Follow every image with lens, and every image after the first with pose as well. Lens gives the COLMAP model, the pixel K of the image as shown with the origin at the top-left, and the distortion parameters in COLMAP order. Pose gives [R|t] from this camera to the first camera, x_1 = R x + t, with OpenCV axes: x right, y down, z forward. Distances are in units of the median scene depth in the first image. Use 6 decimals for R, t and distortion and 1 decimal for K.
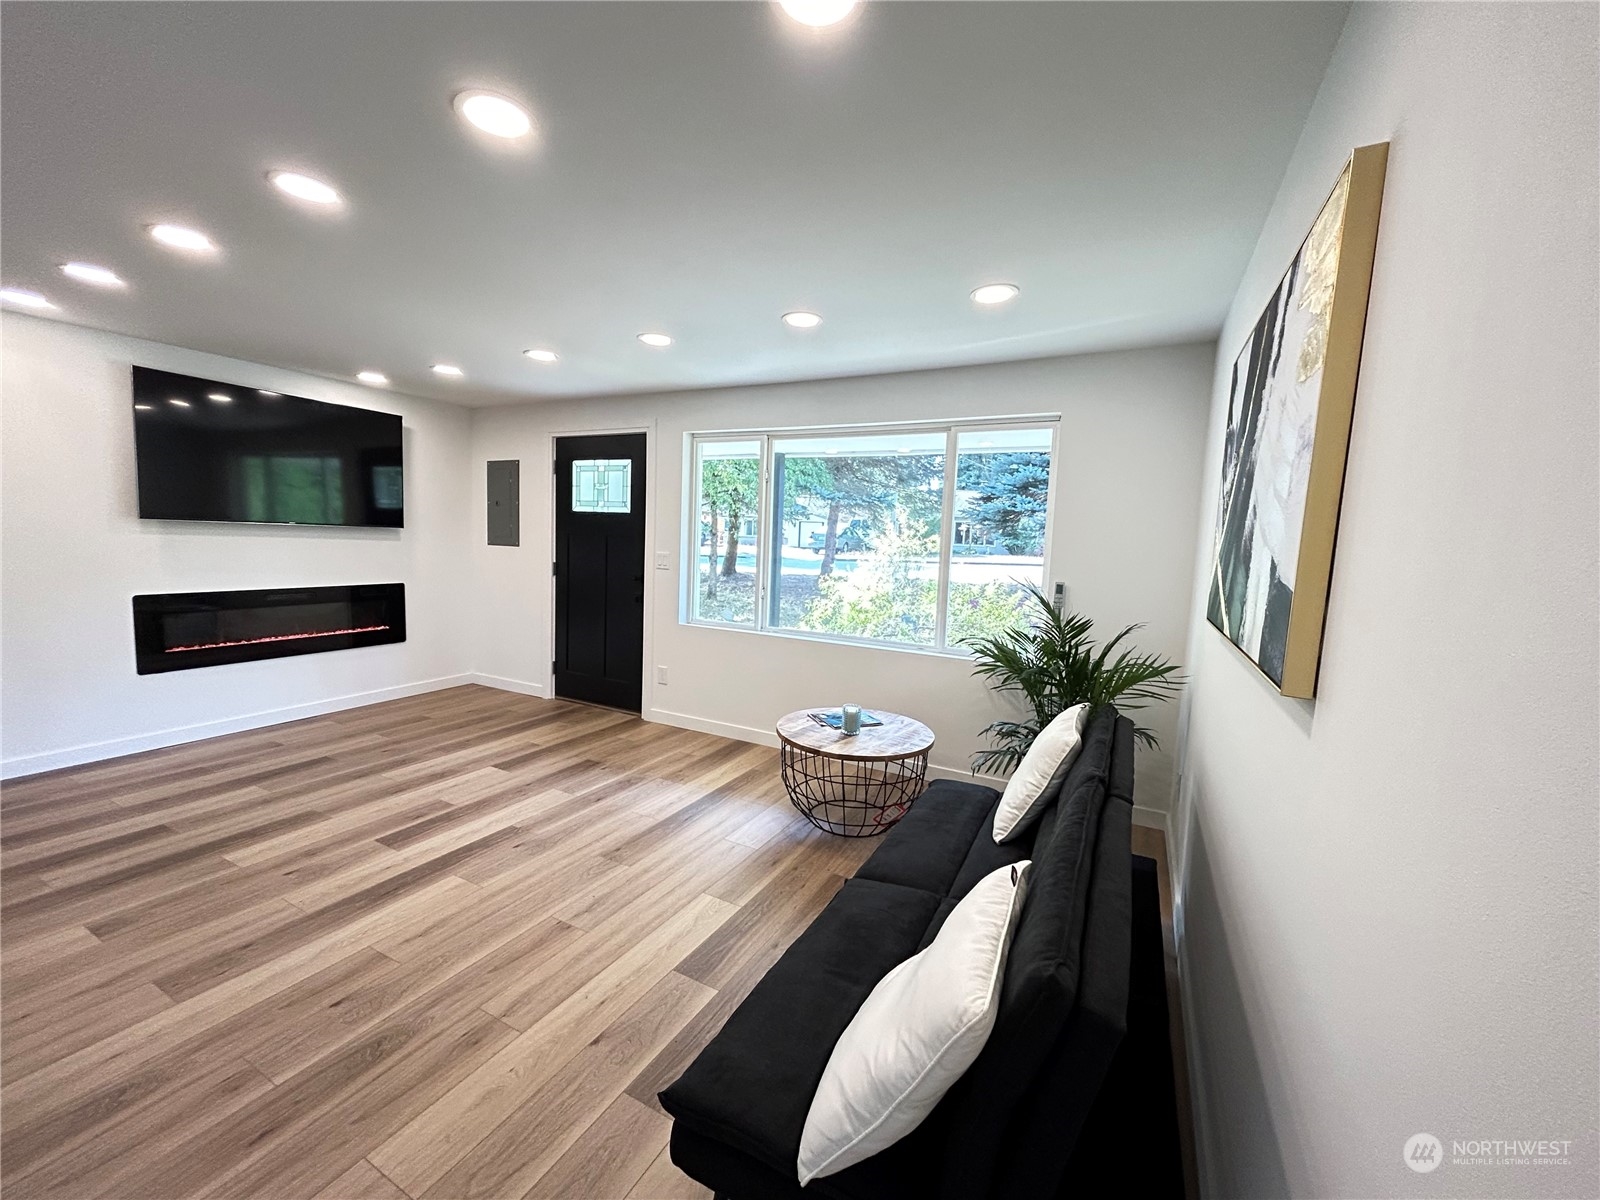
lens RADIAL K [[637.0, 0, 799.3], [0, 637.0, 604.0], [0, 0, 1]] dist [-0.001297, 0.006747]
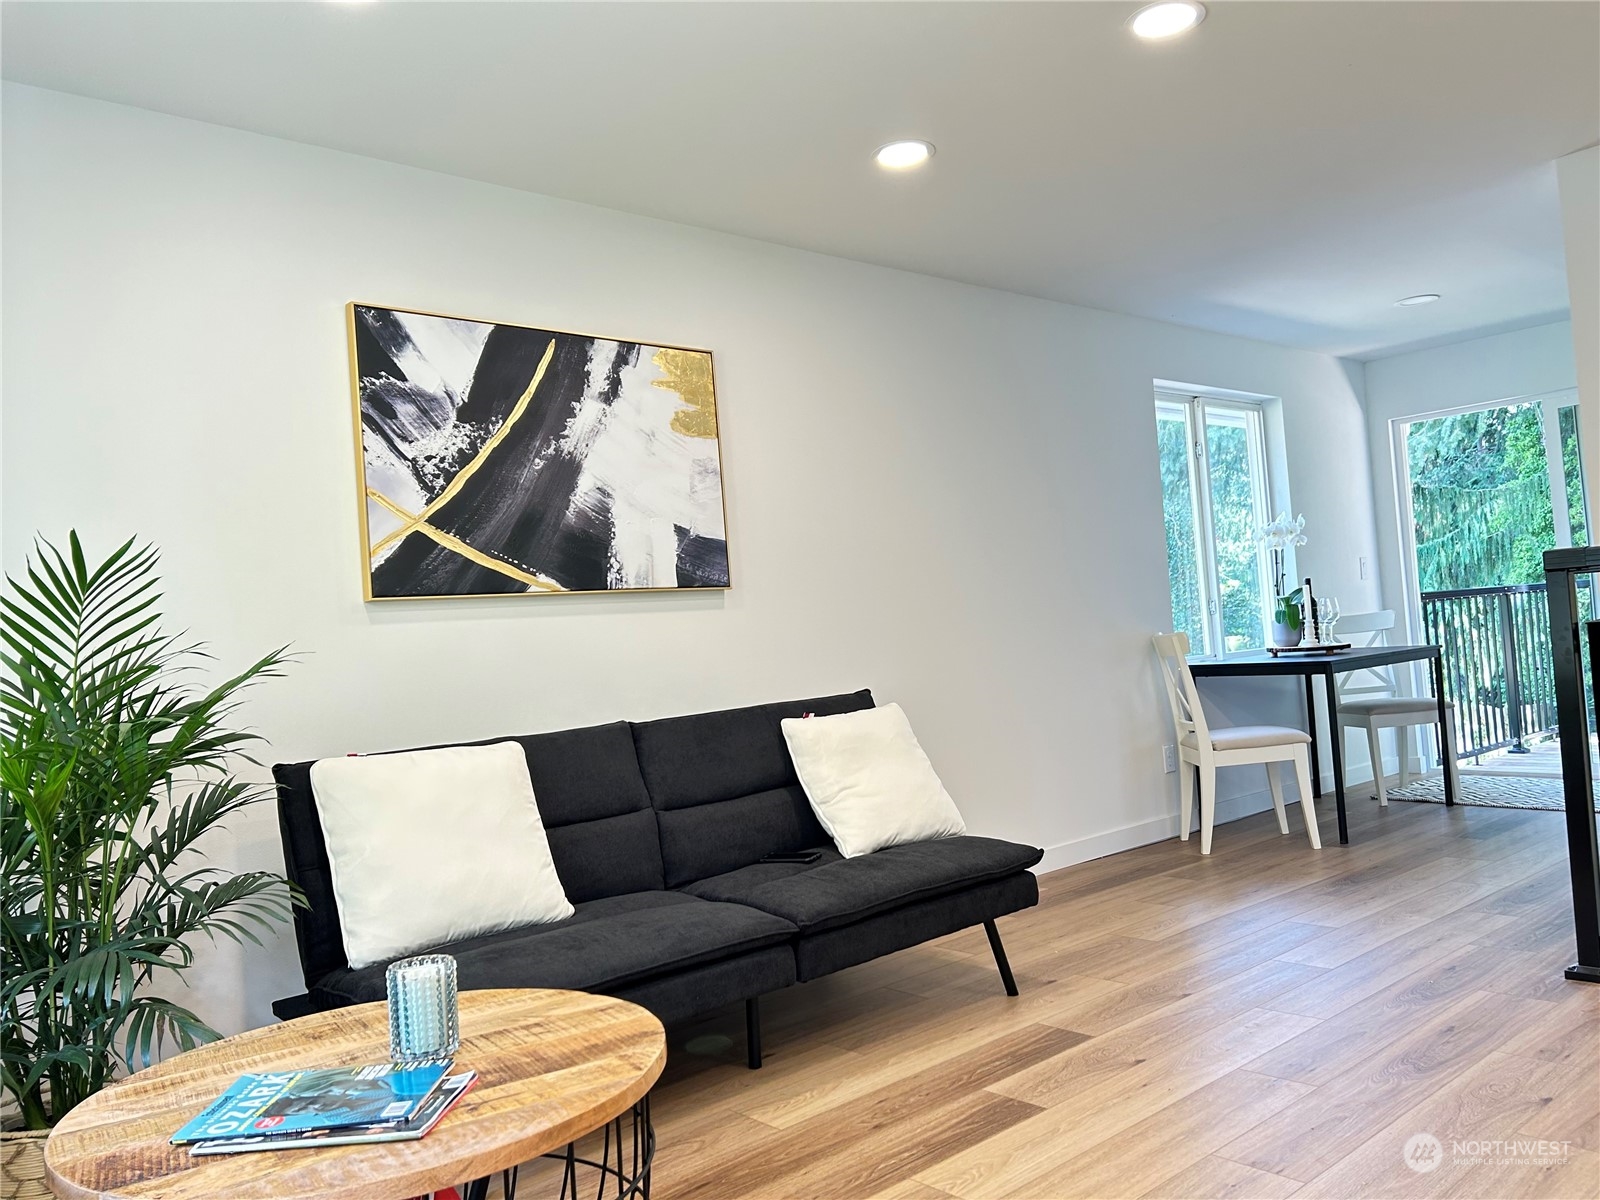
lens RADIAL K [[1203.3, 0, 781.8], [0, 1203.3, 604.3], [0, 0, 1]] dist [0.024834, -0.006621]
pose [[-0.924863, 0.036185, 0.378575, -0.297431], [0.070853, 0.994429, 0.078045, -0.034361], [-0.373642, 0.099004, -0.922274, 1.503240]]
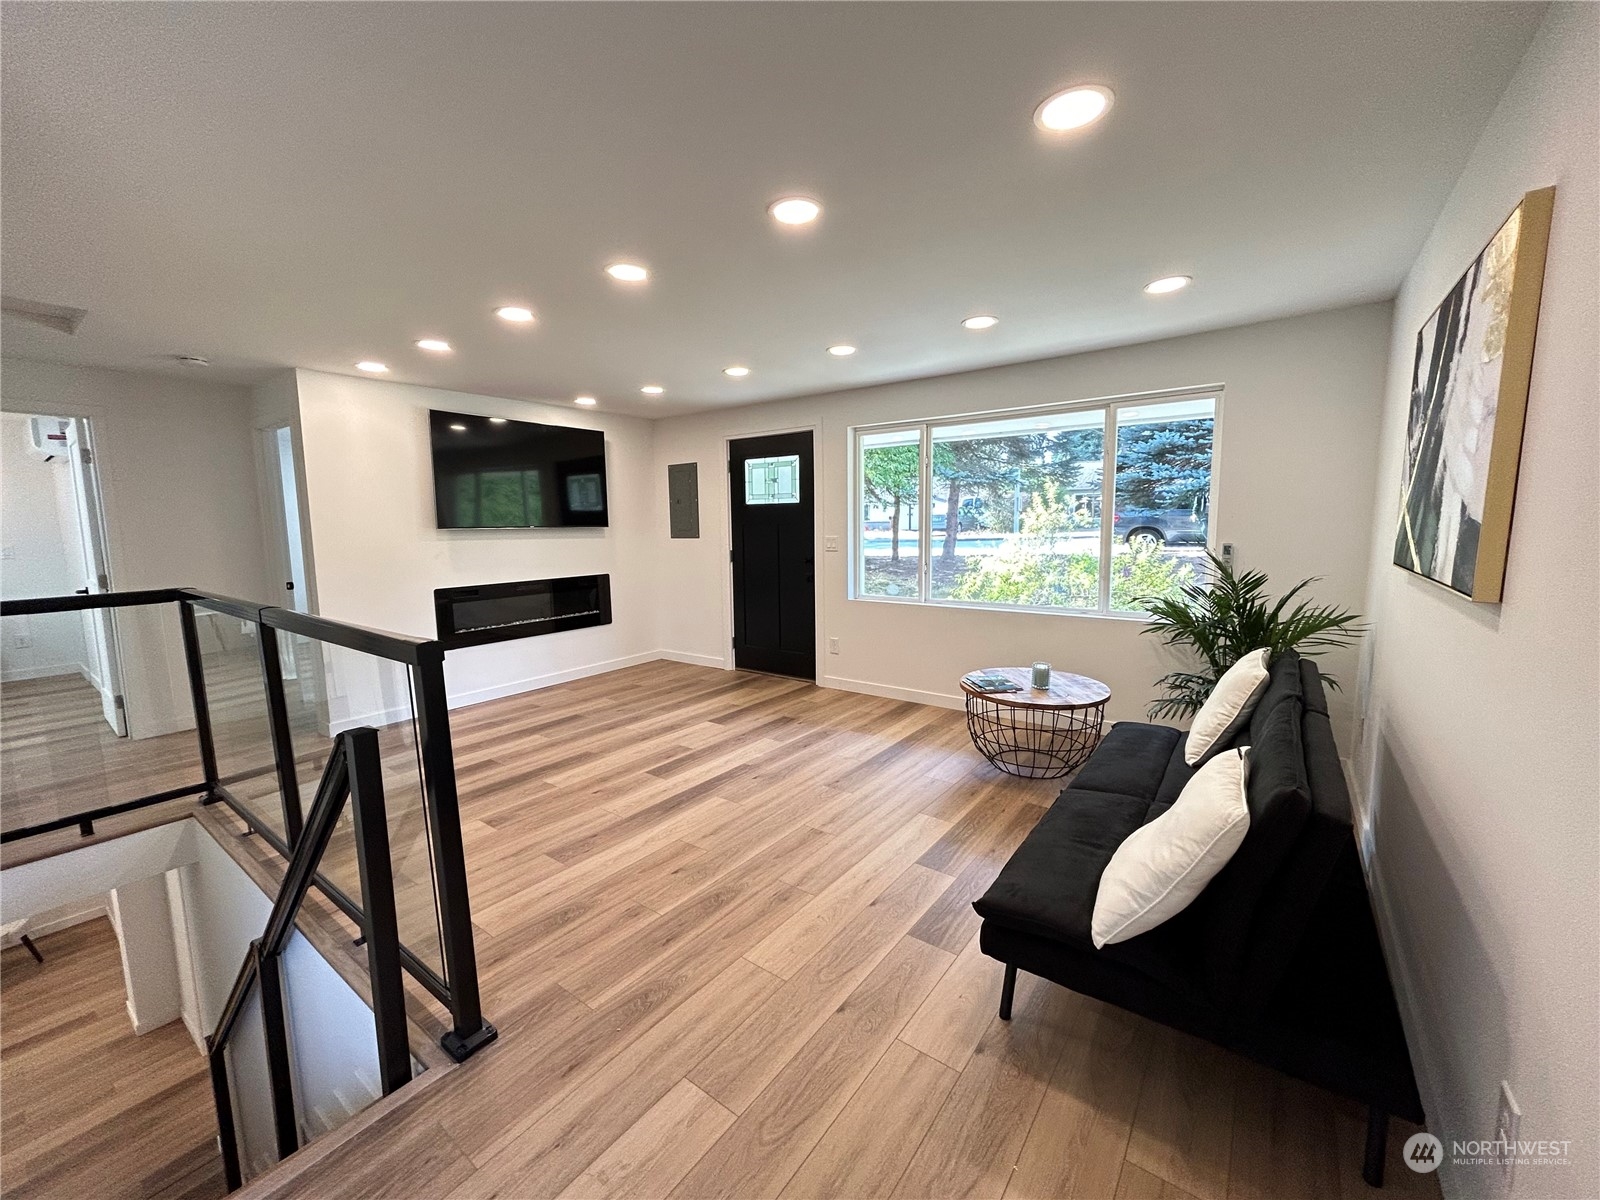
lens RADIAL K [[638.9, 0, 803.2], [0, 638.9, 602.8], [0, 0, 1]] dist [0.009163, -0.000325]
pose [[0.987253, -0.033211, -0.155654, -0.139509], [0.036182, 0.999212, 0.016291, 0.024210], [0.154991, -0.021715, 0.987677, -0.184193]]
